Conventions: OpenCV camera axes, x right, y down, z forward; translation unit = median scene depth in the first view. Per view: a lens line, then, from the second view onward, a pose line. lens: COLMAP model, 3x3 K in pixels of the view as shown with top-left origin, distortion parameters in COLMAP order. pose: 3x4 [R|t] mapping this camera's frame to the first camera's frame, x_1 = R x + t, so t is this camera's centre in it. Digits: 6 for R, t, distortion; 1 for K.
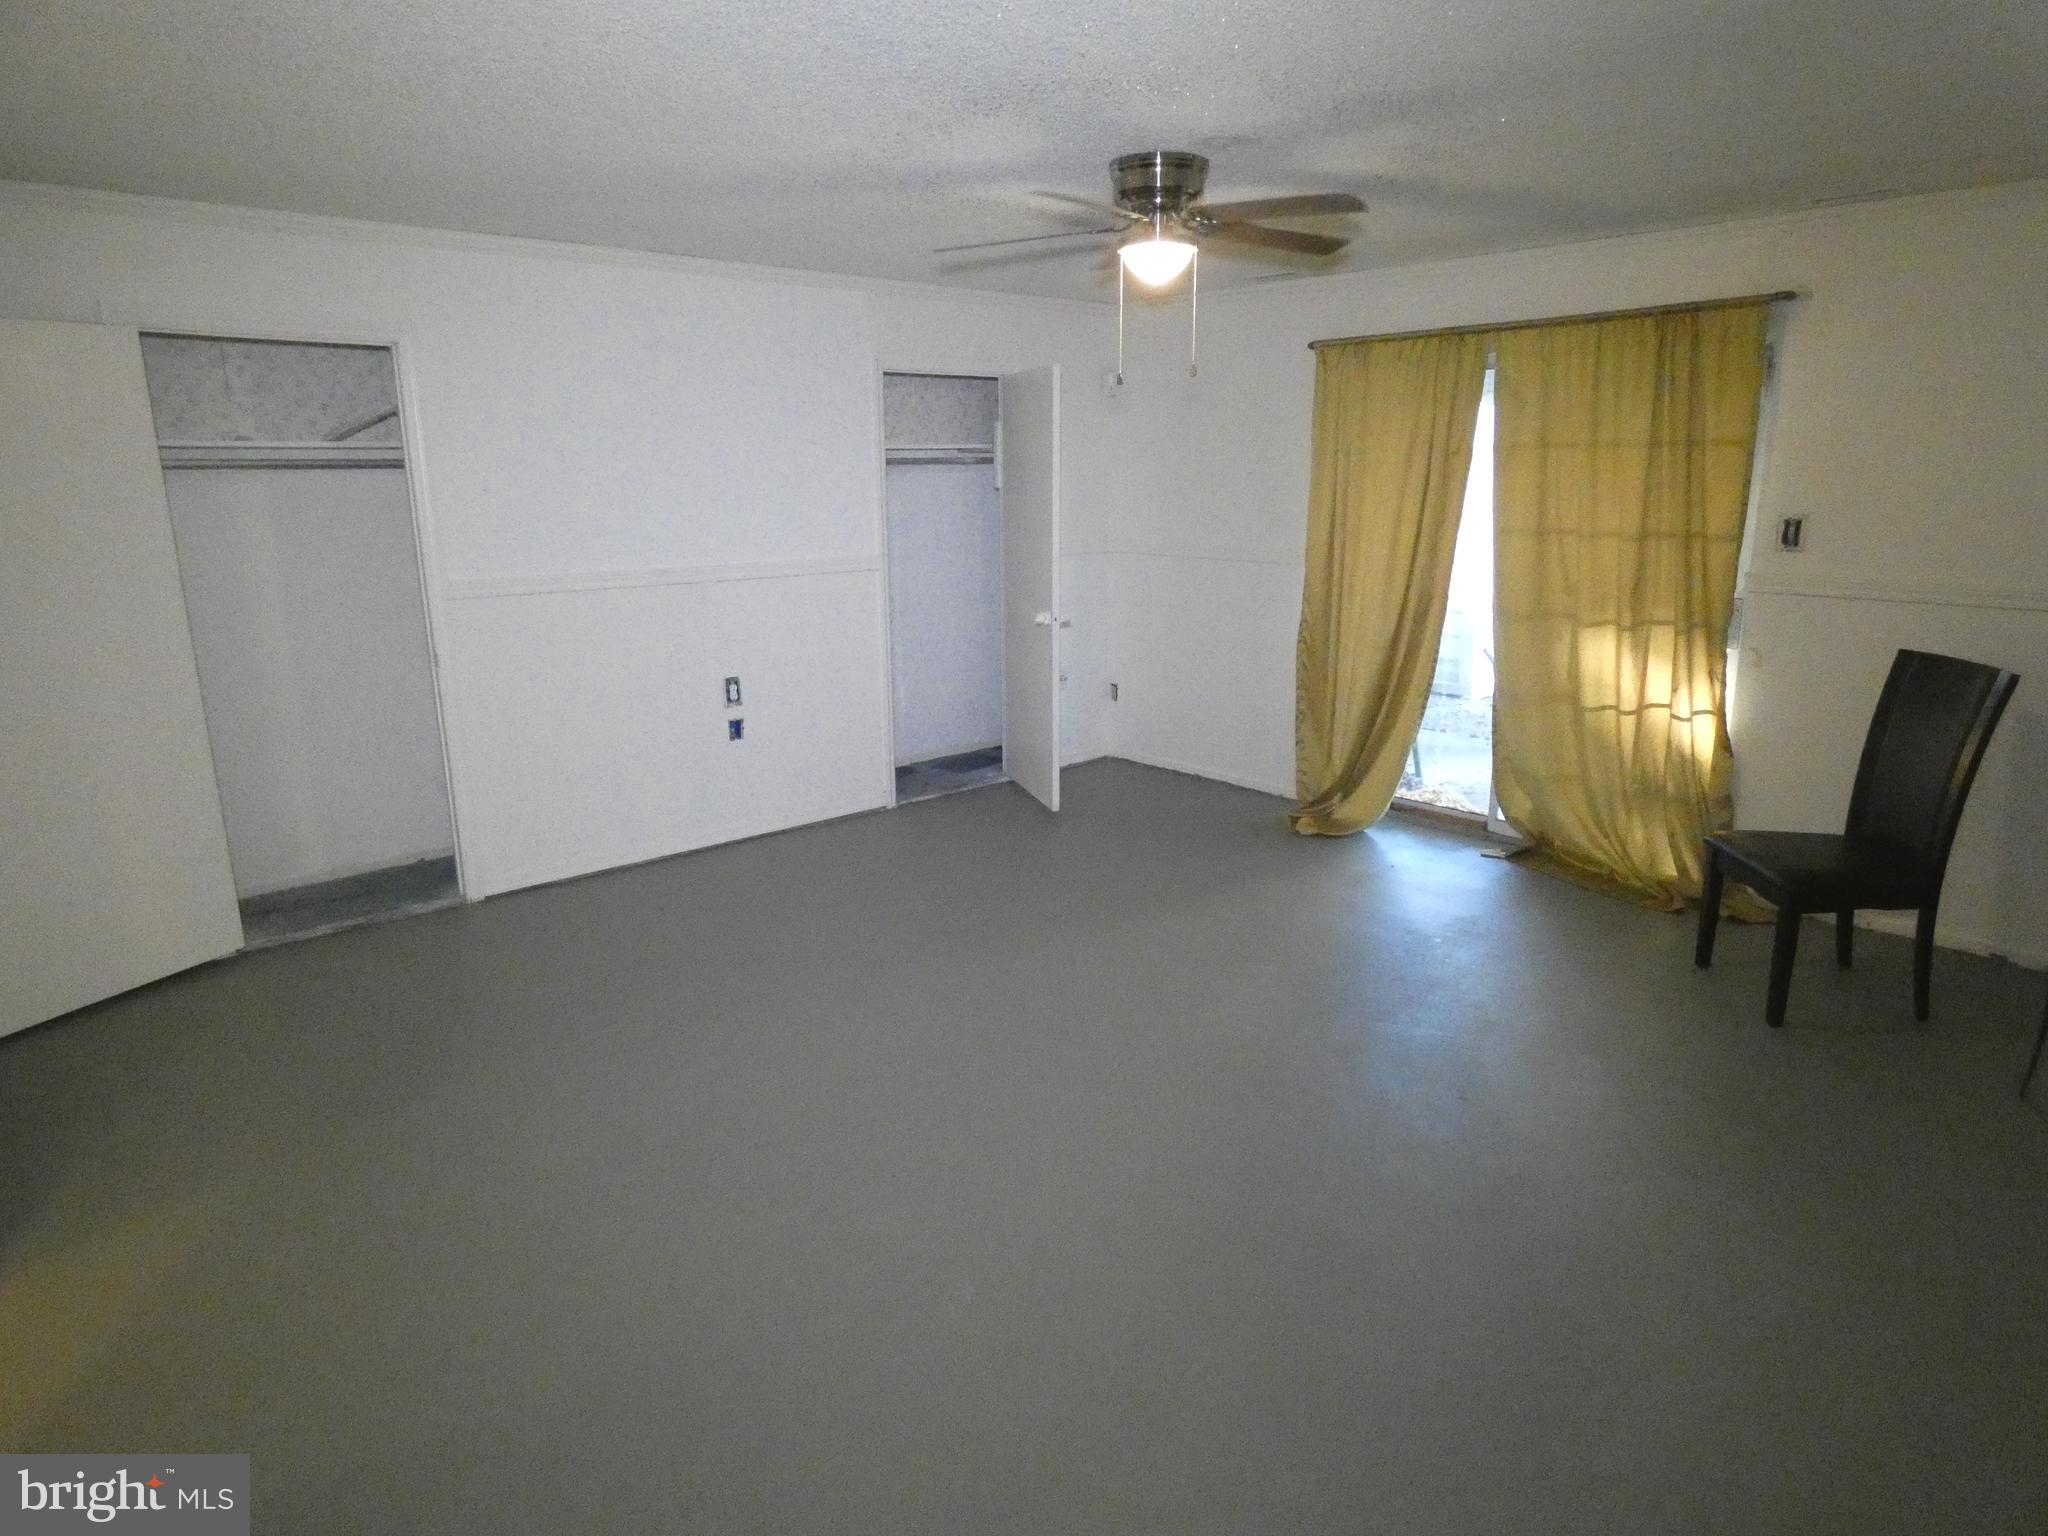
lens RADIAL K [[1214.2, 0, 1026.4], [0, 1214.2, 762.9], [0, 0, 1]] dist [-0.015178, 0.014896]
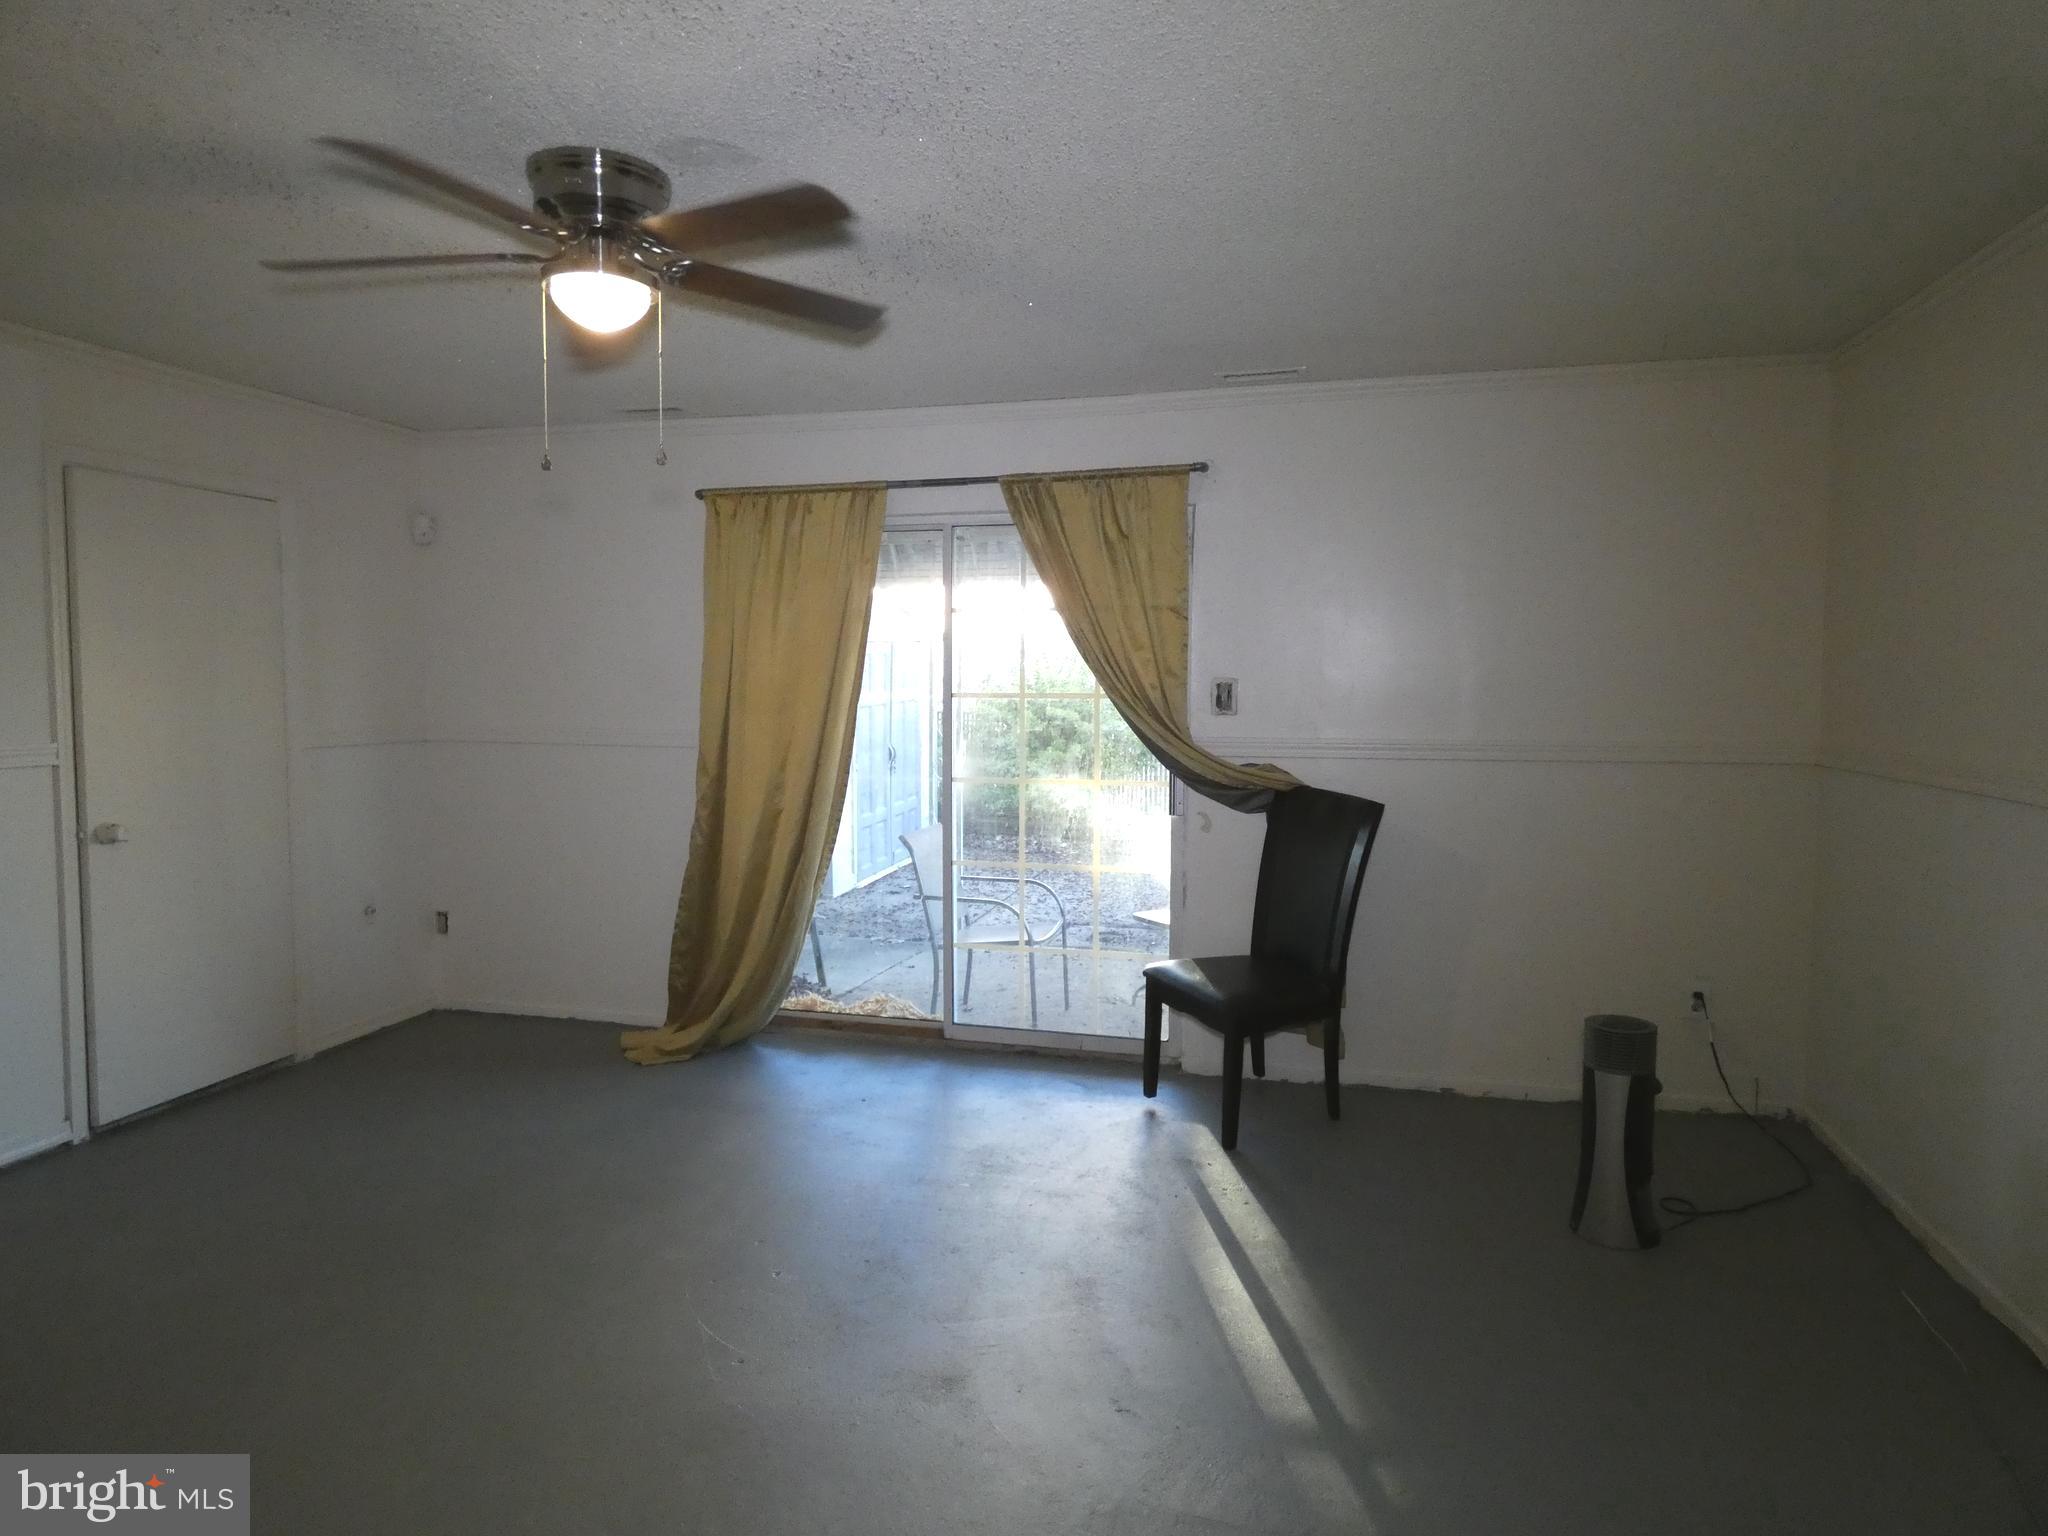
lens RADIAL K [[1214.2, 0, 1018.3], [0, 1214.2, 770.1], [0, 0, 1]] dist [-0.015178, 0.014896]
pose [[0.839203, -0.031067, 0.542931, -0.051904], [0.119635, 0.984455, -0.128589, -0.017287], [-0.530496, 0.172866, 0.829874, 0.224215]]
